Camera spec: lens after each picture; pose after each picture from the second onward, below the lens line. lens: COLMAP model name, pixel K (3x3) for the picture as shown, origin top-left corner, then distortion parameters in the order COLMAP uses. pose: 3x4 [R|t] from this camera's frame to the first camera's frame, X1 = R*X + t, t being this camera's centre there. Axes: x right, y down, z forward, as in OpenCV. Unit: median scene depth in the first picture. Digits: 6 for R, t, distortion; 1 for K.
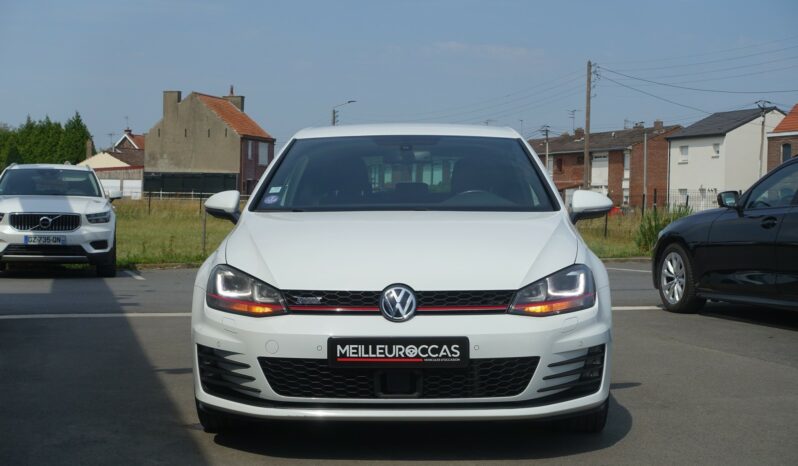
lens RADIAL K [[1489.7, 0, 399.0], [0, 1489.7, 233.0], [0, 0, 1]] dist [-0.036203, -0.139390]
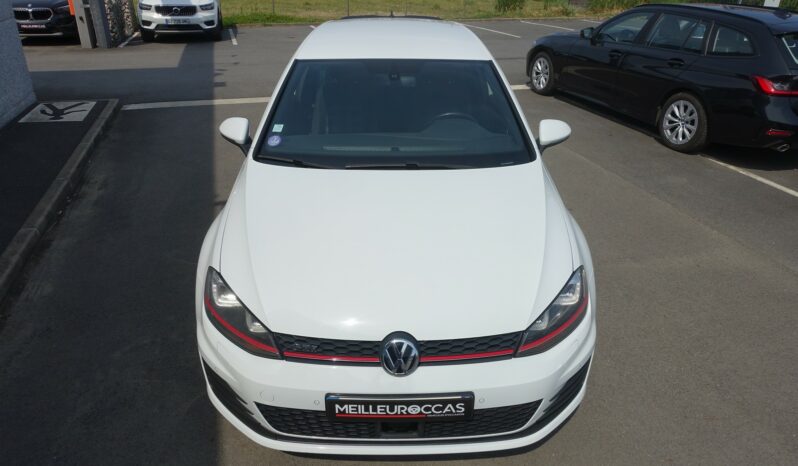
lens RADIAL K [[556.9, 0, 395.4], [0, 556.9, 231.1], [0, 0, 1]] dist [-0.000307, -0.000549]
pose [[0.999120, -0.011775, 0.040262, -0.016269], [-0.007261, 0.896765, 0.442448, -0.176655], [-0.041316, -0.442351, 0.895890, 0.723678]]
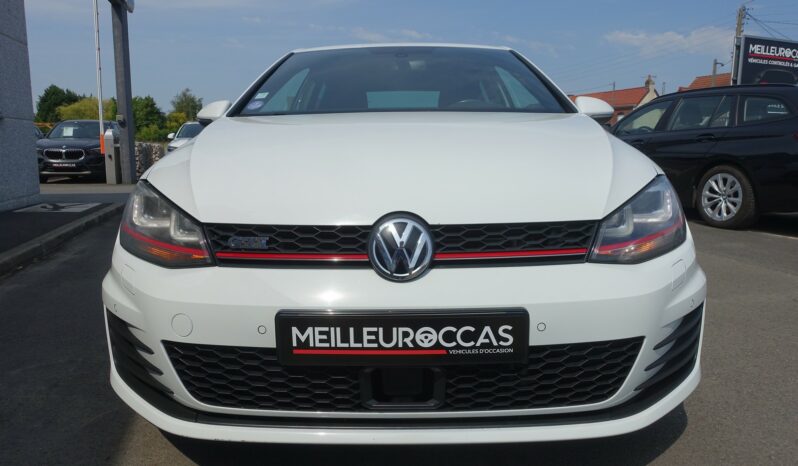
lens RADIAL K [[545.9, 0, 397.5], [0, 545.9, 242.9], [0, 0, 1]] dist [-0.002839, -0.000486]
pose [[0.999880, -0.009926, 0.011896, -0.004303], [0.008051, 0.988894, 0.148404, 0.014576], [-0.013237, -0.148290, 0.988855, 0.794949]]
